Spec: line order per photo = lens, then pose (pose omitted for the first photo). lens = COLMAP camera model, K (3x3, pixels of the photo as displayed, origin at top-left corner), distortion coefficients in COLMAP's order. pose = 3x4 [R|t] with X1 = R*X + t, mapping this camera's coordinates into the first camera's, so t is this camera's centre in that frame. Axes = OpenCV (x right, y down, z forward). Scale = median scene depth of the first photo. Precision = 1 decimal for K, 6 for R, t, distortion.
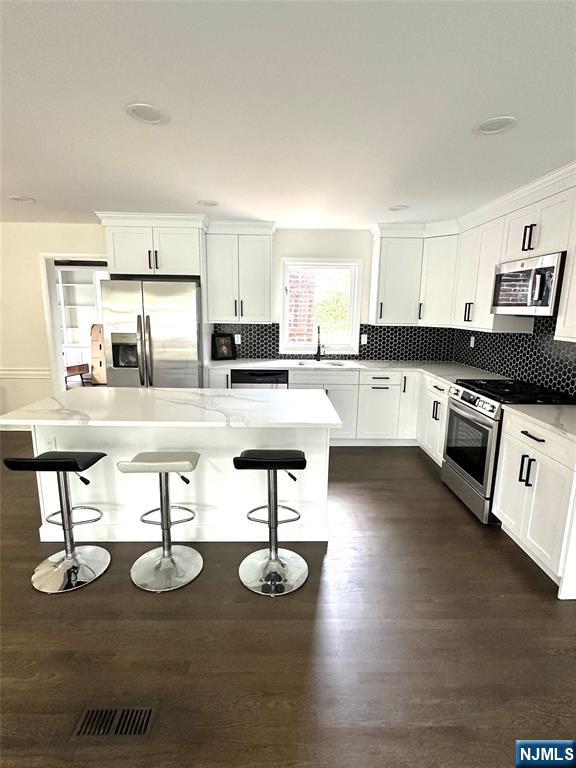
lens RADIAL K [[389.1, 0, 287.6], [0, 389.1, 383.3], [0, 0, 1]] dist [-0.001765, -0.000138]
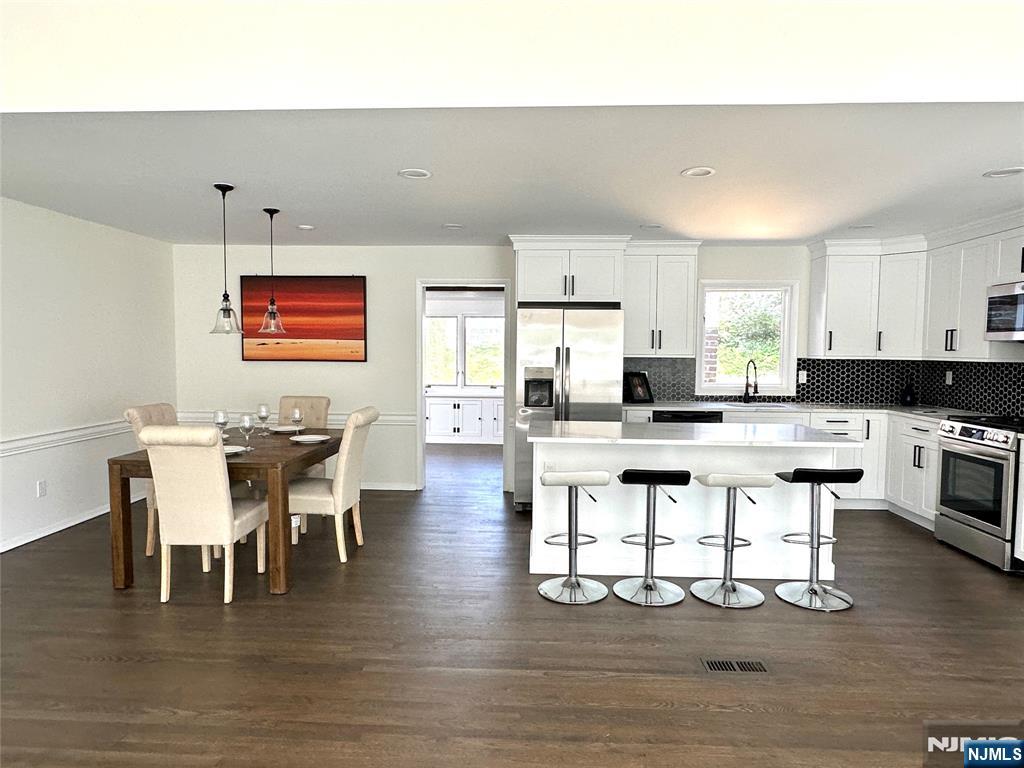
lens RADIAL K [[648.5, 0, 508.5], [0, 648.5, 390.2], [0, 0, 1]] dist [-0.006345, 0.003306]
pose [[0.997228, -0.003242, -0.074336, -0.338470], [-0.006184, 0.991982, -0.126225, 0.094485], [0.074149, 0.126335, 0.989213, -0.392394]]
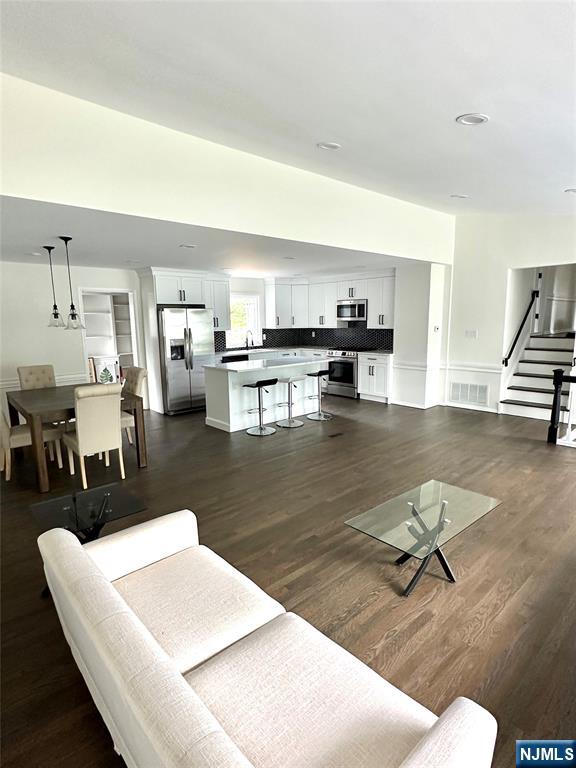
lens RADIAL K [[404.0, 0, 286.4], [0, 404.0, 385.8], [0, 0, 1]] dist [0.004578, -0.000433]
pose [[0.756298, -0.137209, 0.639677, -1.072383], [0.152278, 0.987824, 0.031846, 0.076462], [-0.636258, 0.073324, 0.767984, -0.558556]]
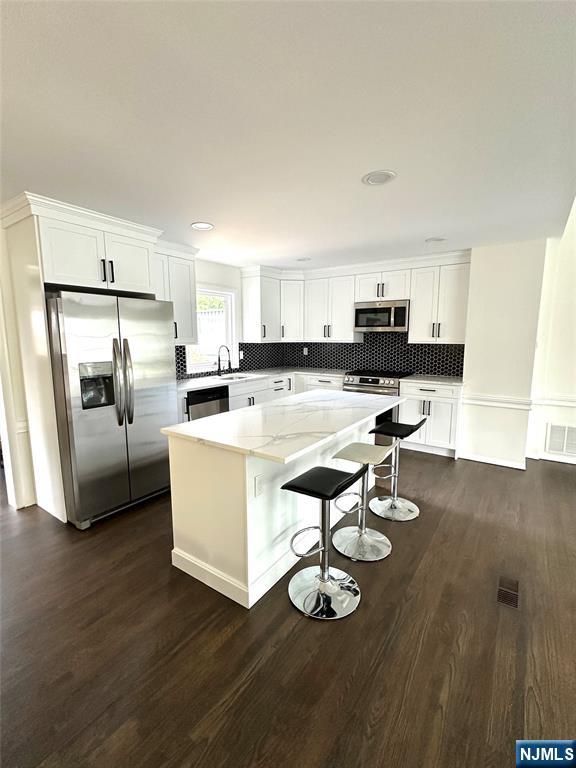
lens RADIAL K [[344.8, 0, 286.4], [0, 344.8, 384.0], [0, 0, 1]] dist [0.004252, -0.001317]
pose [[0.592462, -0.130038, 0.795034, -0.661258], [0.165382, 0.985499, 0.037948, -0.044809], [-0.788440, 0.109002, 0.605377, 0.262968]]
